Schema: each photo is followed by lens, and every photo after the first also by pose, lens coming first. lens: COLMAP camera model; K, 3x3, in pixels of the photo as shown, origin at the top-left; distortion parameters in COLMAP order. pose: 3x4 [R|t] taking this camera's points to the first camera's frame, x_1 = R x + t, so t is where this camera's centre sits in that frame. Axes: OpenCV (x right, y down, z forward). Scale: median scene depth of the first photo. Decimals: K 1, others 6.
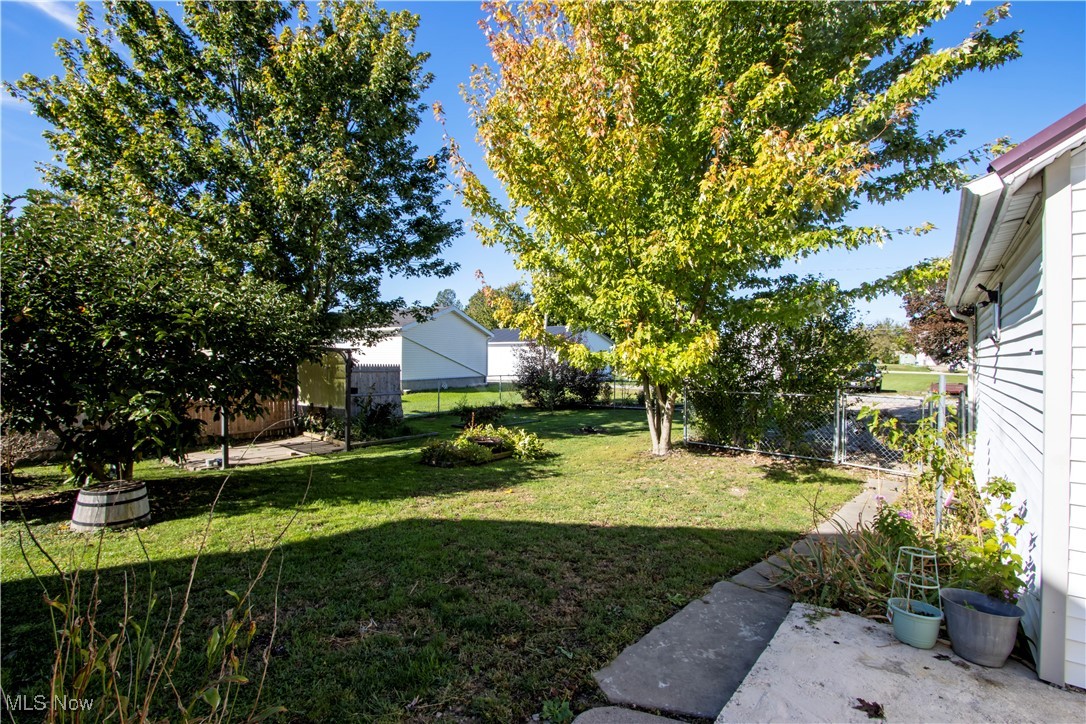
lens RADIAL K [[501.7, 0, 543.5], [0, 501.7, 361.0], [0, 0, 1]] dist [-0.000445, -0.000062]
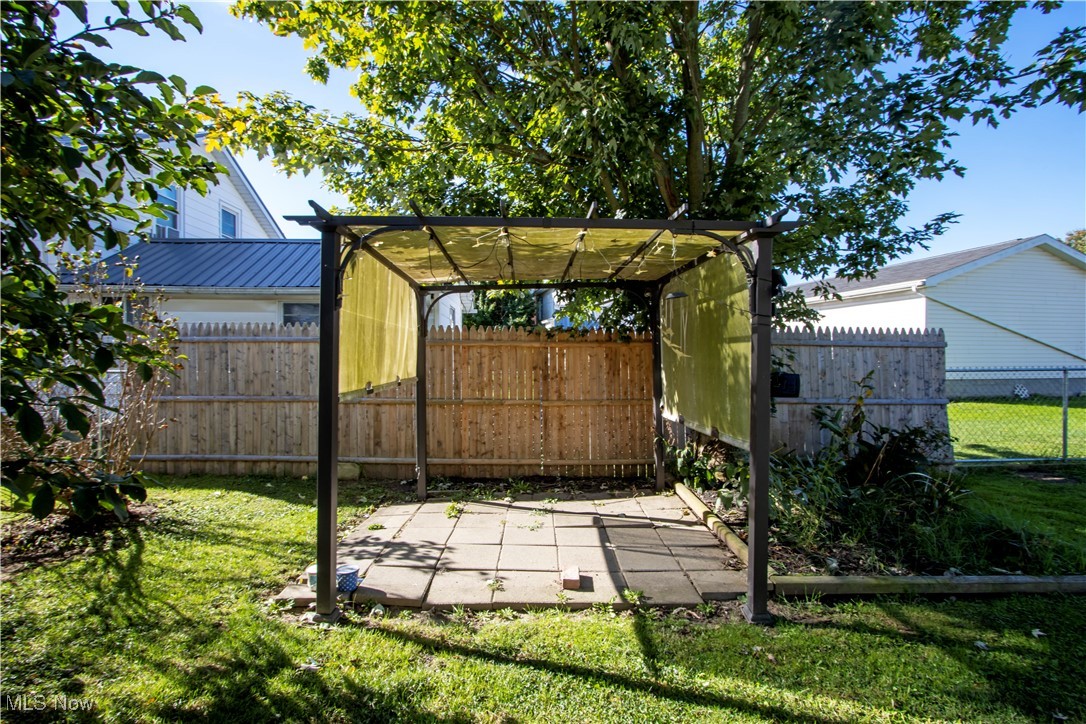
lens RADIAL K [[501.7, 0, 543.8], [0, 501.7, 361.2], [0, 0, 1]] dist [-0.000445, -0.000062]
pose [[0.622814, -0.003867, -0.782360, -0.194066], [0.002259, 0.999993, -0.003144, 0.036535], [0.782367, 0.000191, 0.622818, 0.571823]]
